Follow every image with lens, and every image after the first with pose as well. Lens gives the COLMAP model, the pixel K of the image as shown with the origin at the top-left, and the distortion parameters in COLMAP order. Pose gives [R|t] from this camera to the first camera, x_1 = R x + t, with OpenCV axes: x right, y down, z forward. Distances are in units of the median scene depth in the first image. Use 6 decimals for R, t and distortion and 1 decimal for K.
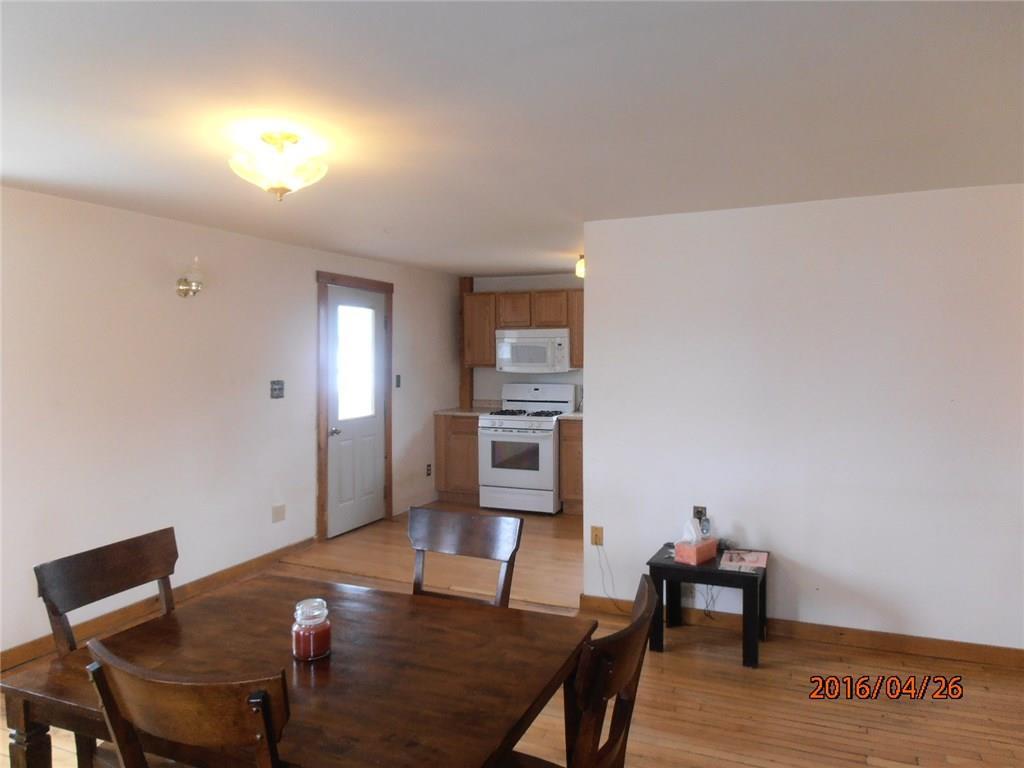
lens RADIAL K [[723.4, 0, 518.1], [0, 723.4, 386.8], [0, 0, 1]] dist [-0.020866, 0.005716]
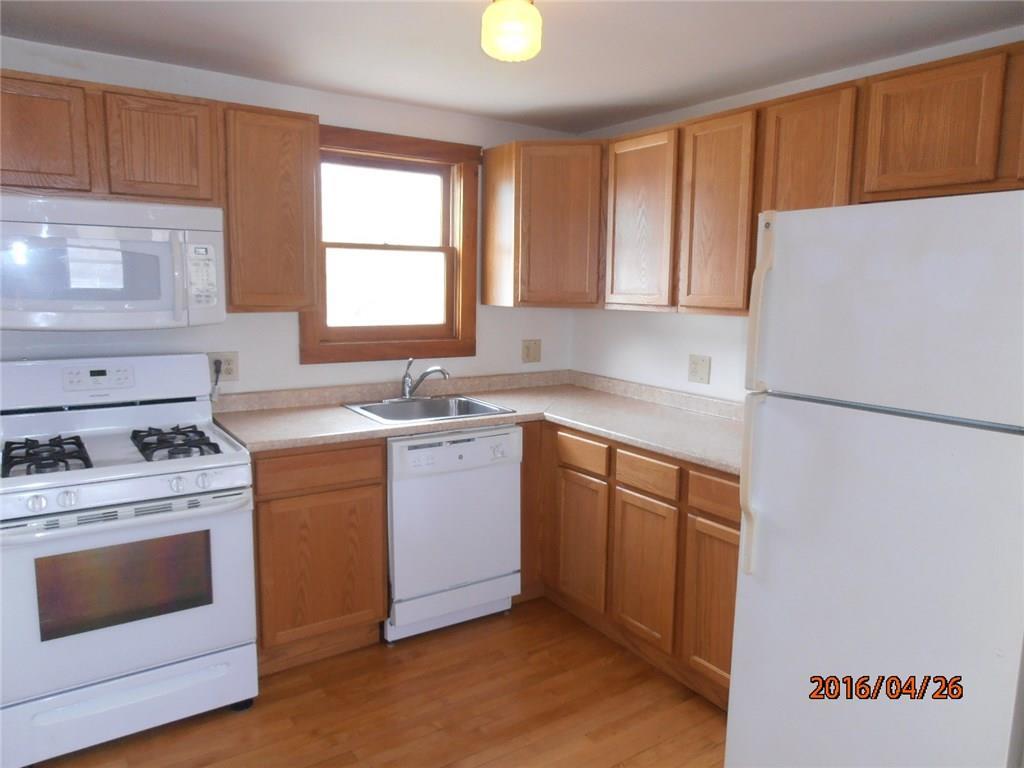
lens RADIAL K [[723.4, 0, 518.1], [0, 723.4, 386.8], [0, 0, 1]] dist [-0.020866, 0.005716]
pose [[0.541397, -0.120448, 0.832095, -0.174336], [0.017742, 0.991101, 0.131921, -0.036046], [-0.840580, -0.056658, 0.538717, 0.677664]]
